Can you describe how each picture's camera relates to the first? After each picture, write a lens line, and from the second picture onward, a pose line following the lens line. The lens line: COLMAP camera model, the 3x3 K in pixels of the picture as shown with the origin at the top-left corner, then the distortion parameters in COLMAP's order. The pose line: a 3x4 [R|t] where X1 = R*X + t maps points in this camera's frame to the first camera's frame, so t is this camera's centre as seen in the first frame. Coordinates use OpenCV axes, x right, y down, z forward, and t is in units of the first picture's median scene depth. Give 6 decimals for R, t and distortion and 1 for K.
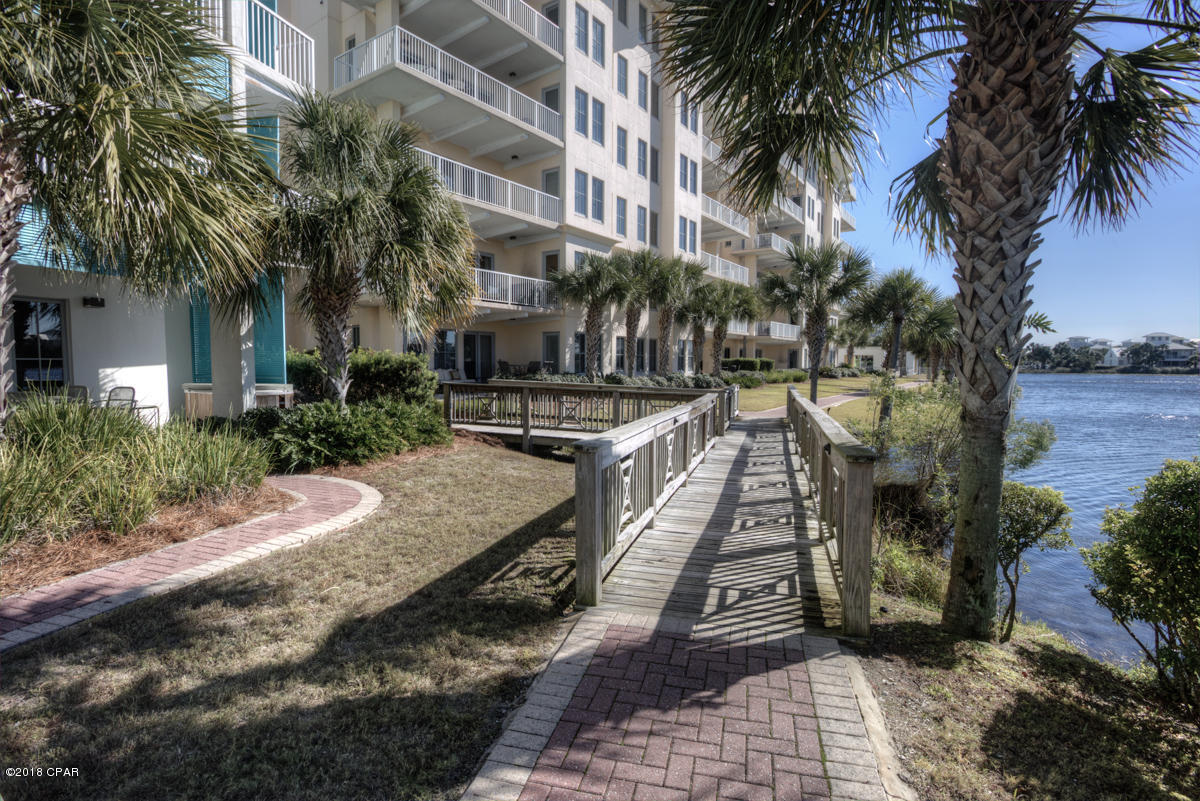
lens RADIAL K [[587.7, 0, 600.0], [0, 587.7, 400.5], [0, 0, 1]] dist [-0.020073, -0.000078]
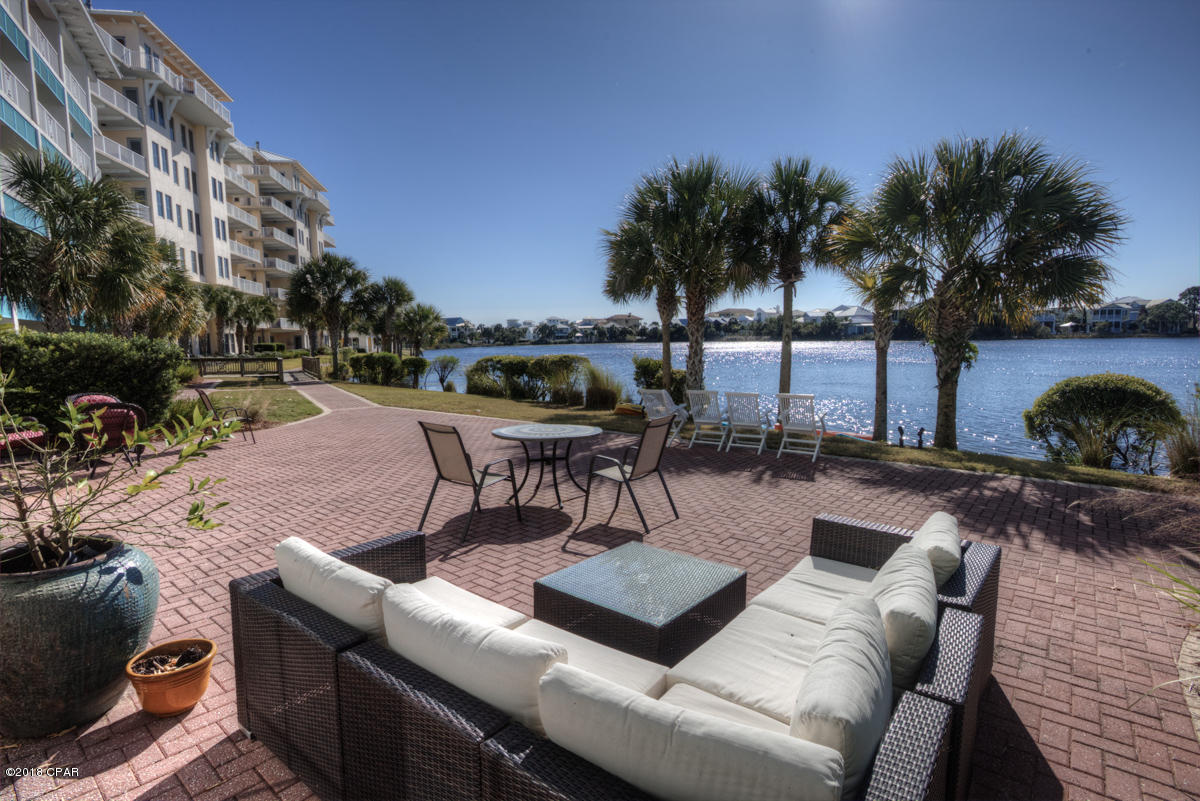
lens RADIAL K [[587.7, 0, 600.0], [0, 587.7, 400.5], [0, 0, 1]] dist [-0.020073, -0.000078]
pose [[0.695300, -0.095454, 0.712352, -0.220907], [0.070593, 0.995419, 0.064482, 0.035931], [-0.715244, 0.005453, 0.698853, -0.614941]]
